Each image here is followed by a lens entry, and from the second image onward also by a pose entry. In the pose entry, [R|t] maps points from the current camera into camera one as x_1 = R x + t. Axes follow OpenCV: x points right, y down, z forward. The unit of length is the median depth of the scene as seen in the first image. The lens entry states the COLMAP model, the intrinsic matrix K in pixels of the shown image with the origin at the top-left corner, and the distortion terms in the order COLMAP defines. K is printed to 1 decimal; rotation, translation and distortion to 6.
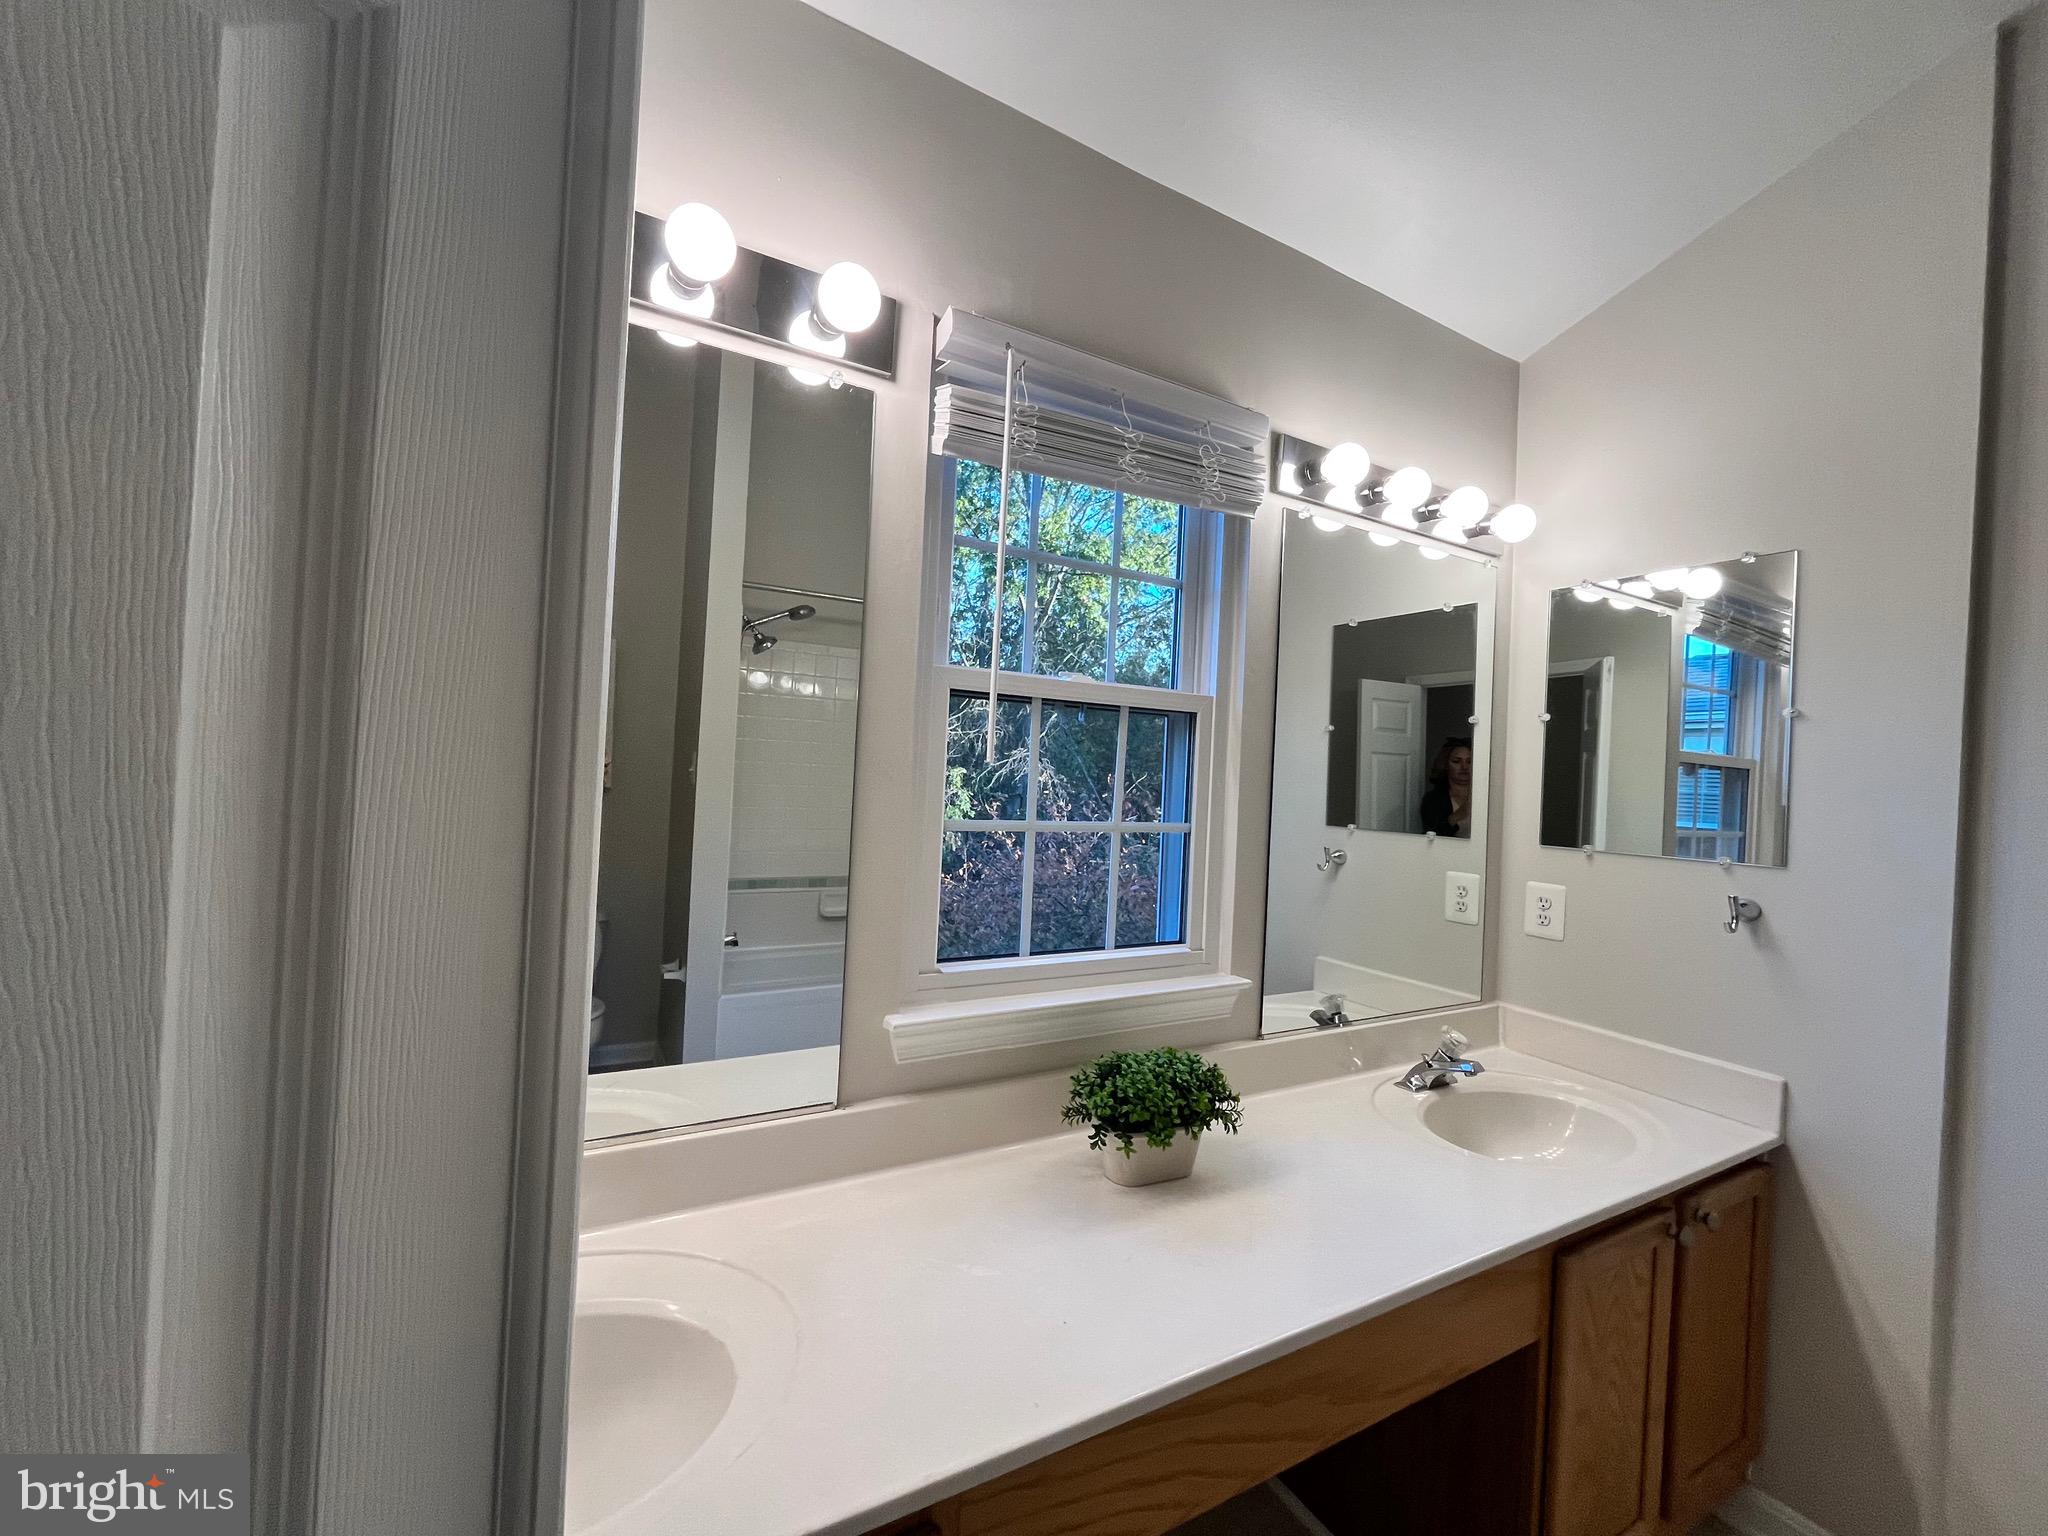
lens RADIAL K [[837.9, 0, 1023.6], [0, 837.9, 768.1], [0, 0, 1]] dist [-0.001811, -0.001040]
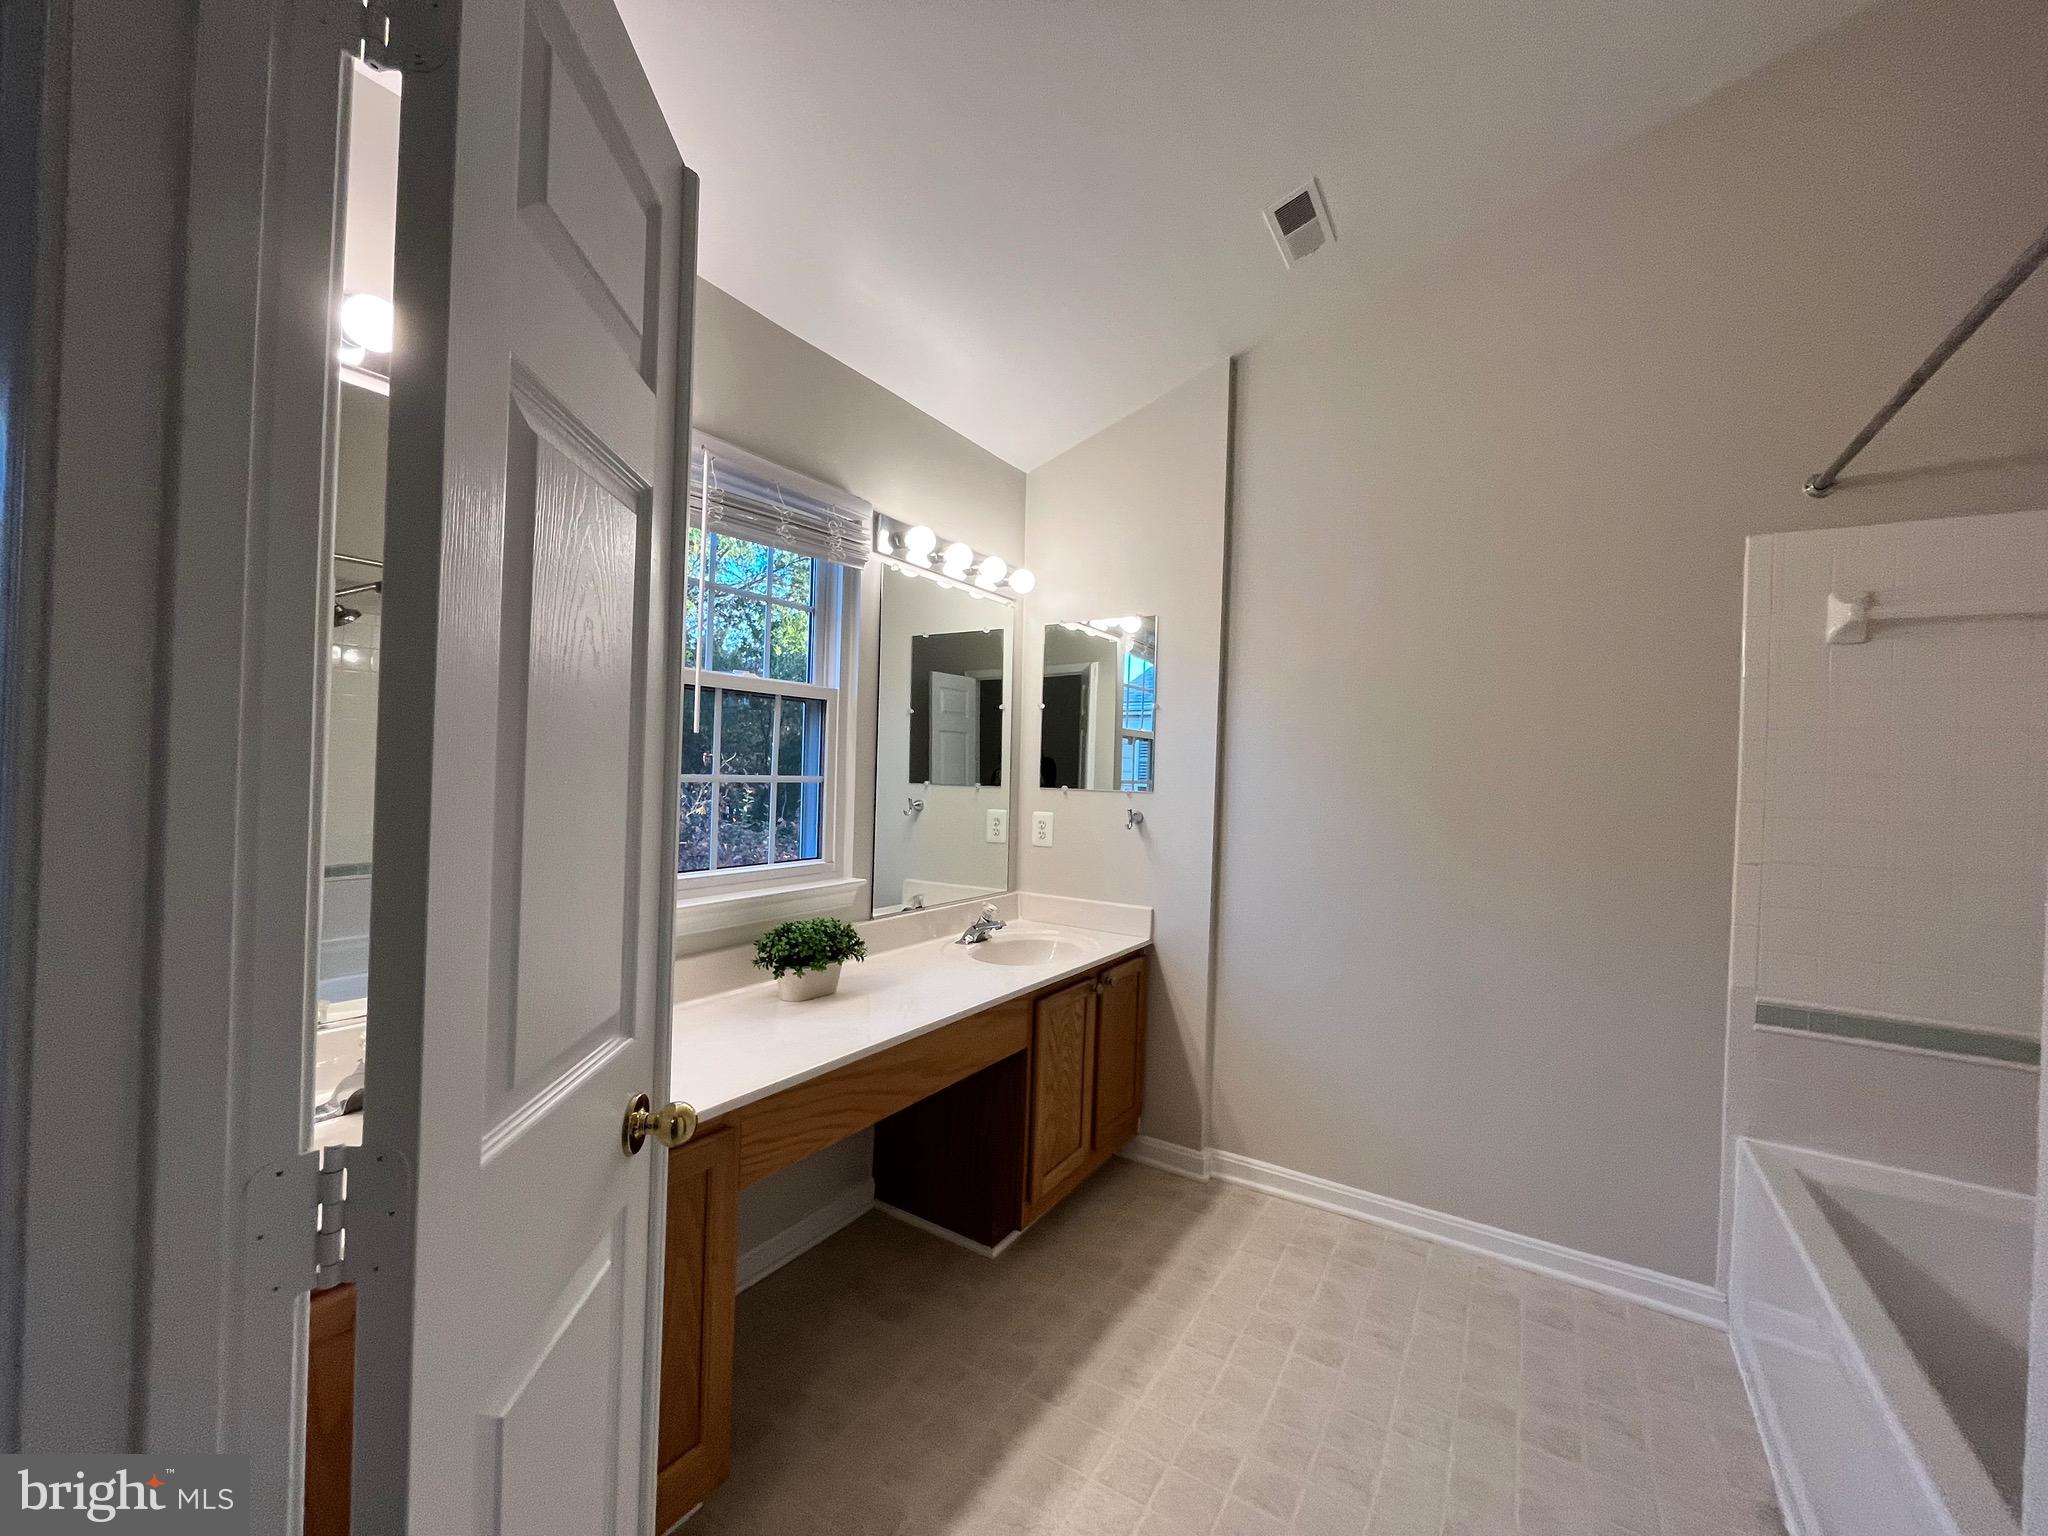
lens RADIAL K [[837.9, 0, 1016.7], [0, 837.9, 764.0], [0, 0, 1]] dist [-0.001811, -0.001040]
pose [[0.885555, -0.018630, 0.464161, -0.174072], [0.010854, 0.999753, 0.019419, 0.019444], [-0.464408, -0.012159, 0.885538, -0.432049]]
